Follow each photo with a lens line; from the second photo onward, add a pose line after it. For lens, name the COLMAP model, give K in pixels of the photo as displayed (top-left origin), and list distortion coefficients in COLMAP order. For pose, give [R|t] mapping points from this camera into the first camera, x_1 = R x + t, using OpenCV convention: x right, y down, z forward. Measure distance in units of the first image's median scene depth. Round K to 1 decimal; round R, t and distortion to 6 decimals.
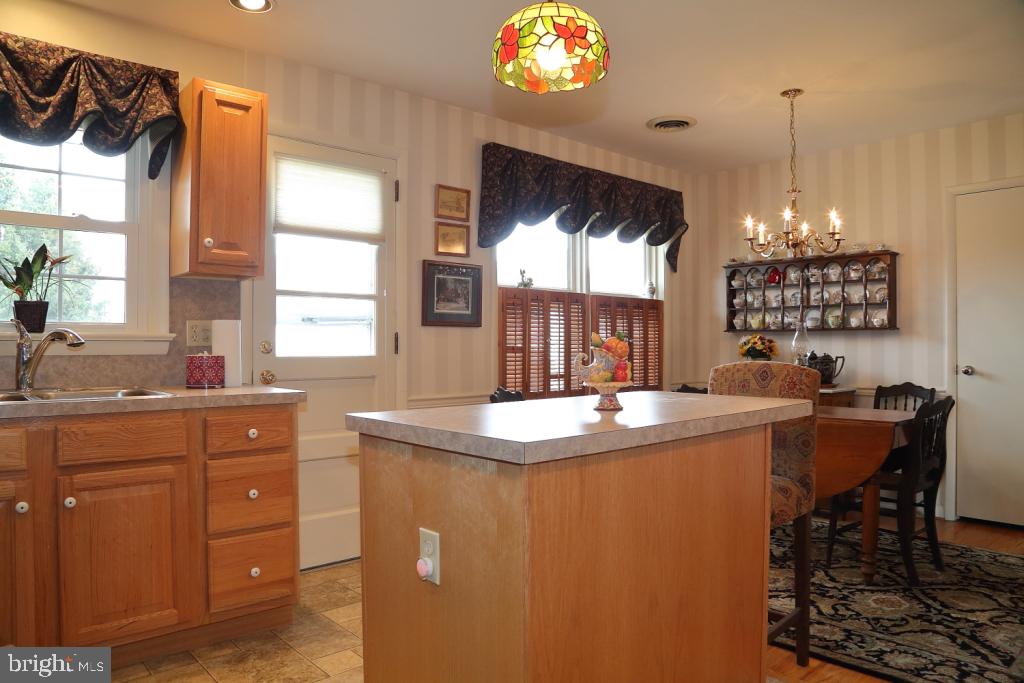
lens RADIAL K [[696.6, 0, 512.0], [0, 696.6, 341.5], [0, 0, 1]] dist [-0.130726, 0.072868]
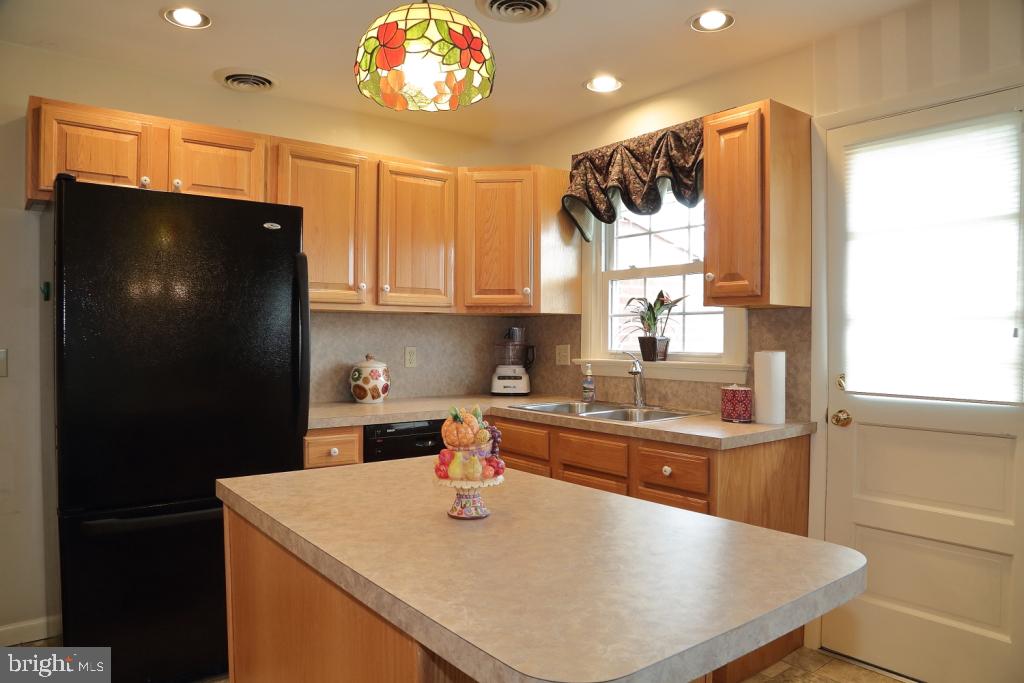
lens RADIAL K [[696.6, 0, 512.0], [0, 696.6, 341.5], [0, 0, 1]] dist [-0.130726, 0.072868]
pose [[-0.084138, 0.007337, -0.996427, 0.430754], [0.005516, 0.999961, 0.006897, -0.042372], [0.996439, -0.004916, -0.084176, 0.573223]]
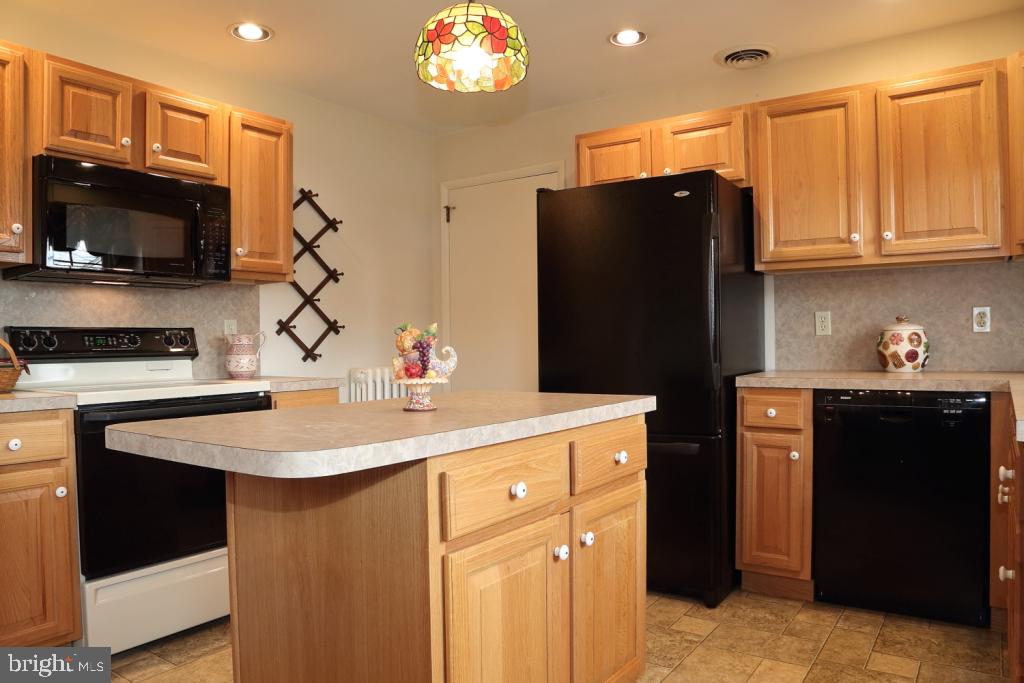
lens RADIAL K [[696.6, 0, 512.0], [0, 696.6, 341.5], [0, 0, 1]] dist [-0.130726, 0.072868]
pose [[-0.974395, 0.017130, -0.224189, 0.115638], [0.018530, 0.999820, -0.004140, 0.006269], [0.224077, -0.008188, -0.974537, 0.967310]]
